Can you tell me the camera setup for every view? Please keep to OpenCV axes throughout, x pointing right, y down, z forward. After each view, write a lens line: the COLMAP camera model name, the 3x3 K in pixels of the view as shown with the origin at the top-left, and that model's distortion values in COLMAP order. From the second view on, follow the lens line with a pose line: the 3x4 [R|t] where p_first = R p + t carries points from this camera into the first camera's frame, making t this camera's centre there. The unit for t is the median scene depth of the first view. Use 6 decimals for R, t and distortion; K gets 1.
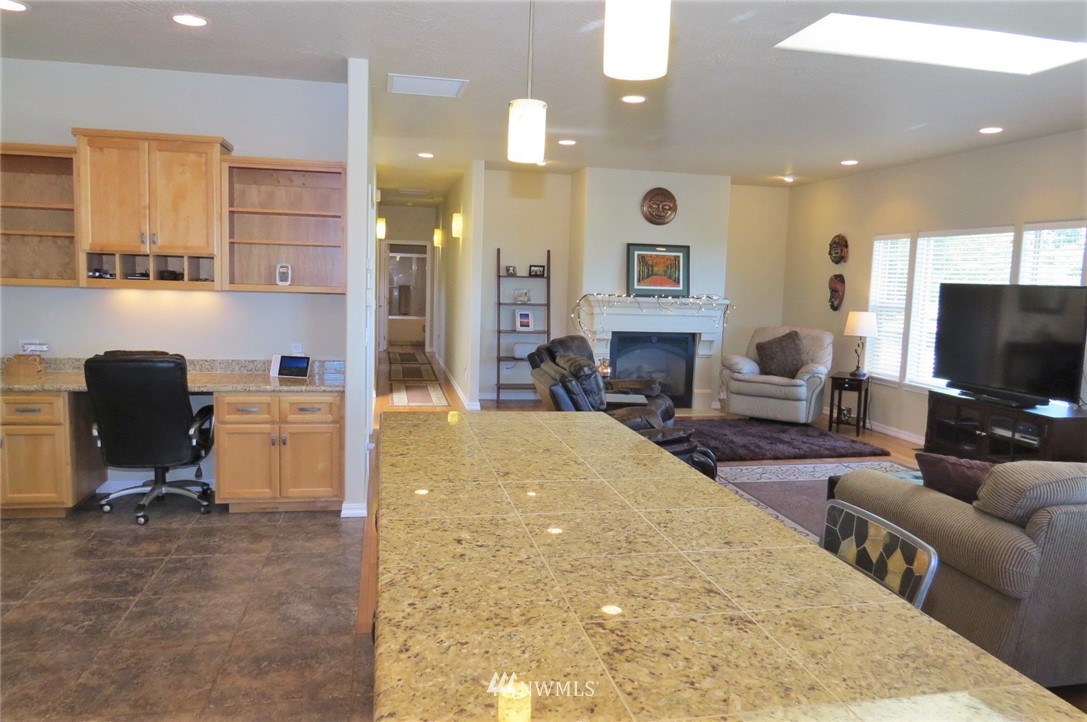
lens RADIAL K [[776.6, 0, 547.9], [0, 776.6, 354.2], [0, 0, 1]] dist [-0.028685, 0.016077]
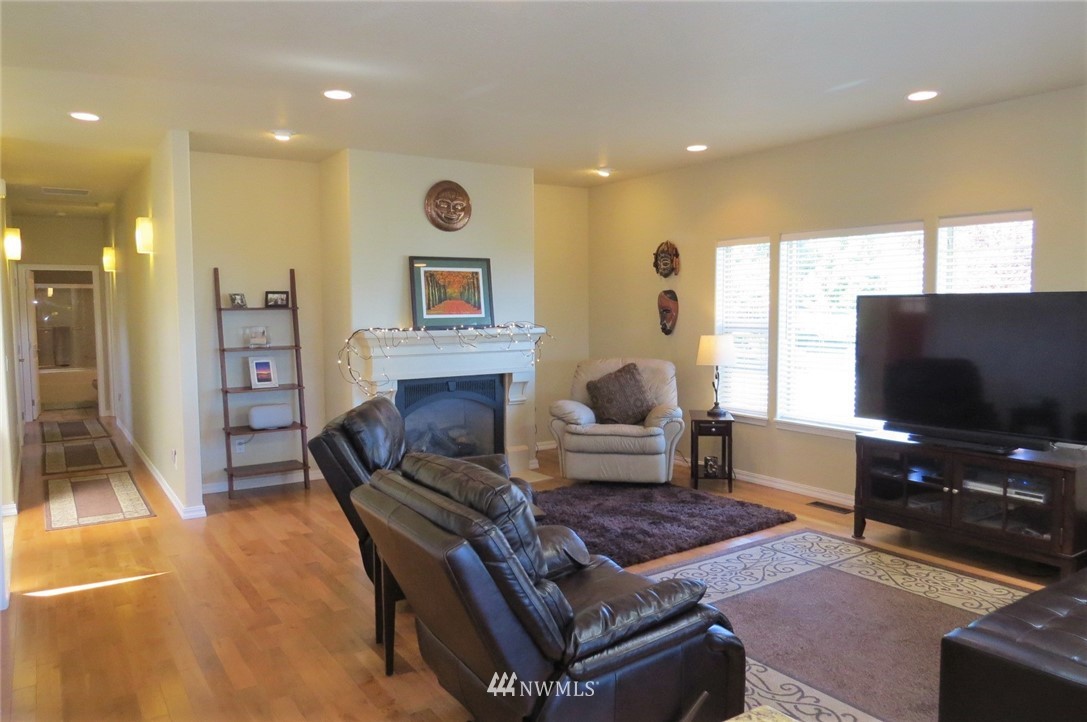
lens RADIAL K [[776.6, 0, 547.1], [0, 776.6, 361.9], [0, 0, 1]] dist [-0.028685, 0.016077]
pose [[0.927931, -0.064247, 0.367174, -0.050363], [0.072324, 0.997347, -0.008267, -0.030032], [-0.365668, 0.034227, 0.930116, 0.285472]]
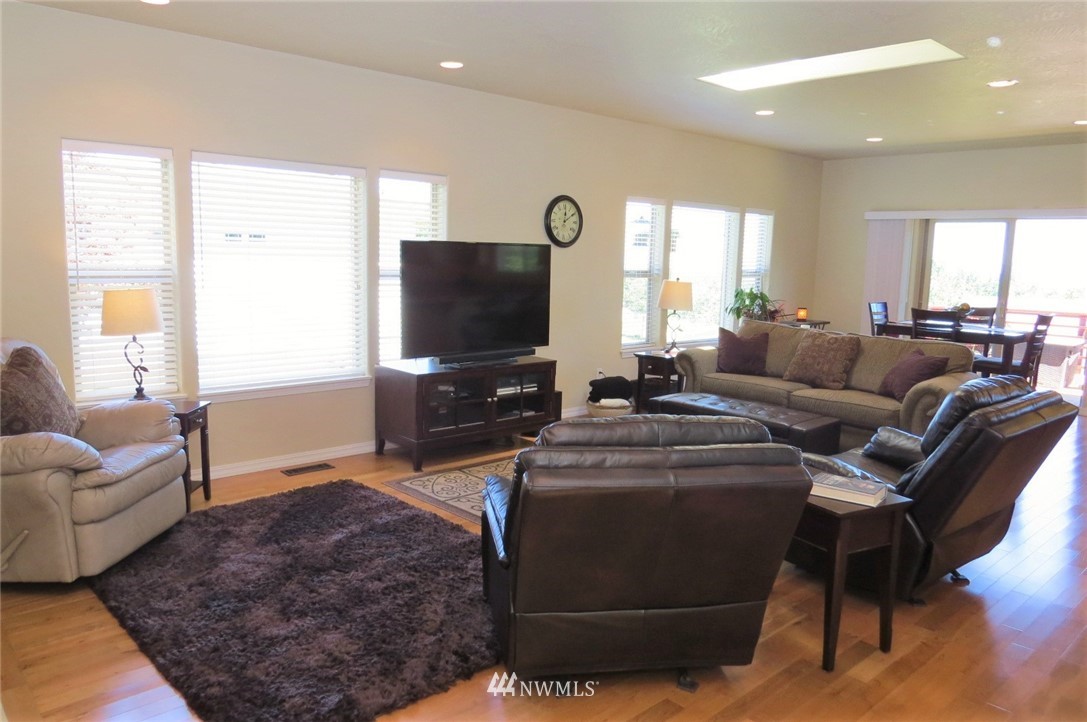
lens RADIAL K [[776.6, 0, 543.9], [0, 776.6, 370.2], [0, 0, 1]] dist [-0.028685, 0.016077]
pose [[-0.509140, -0.169675, 0.843793, -0.183109], [0.046246, 0.973566, 0.223675, -0.095870], [-0.859440, 0.152904, -0.487835, 0.926534]]
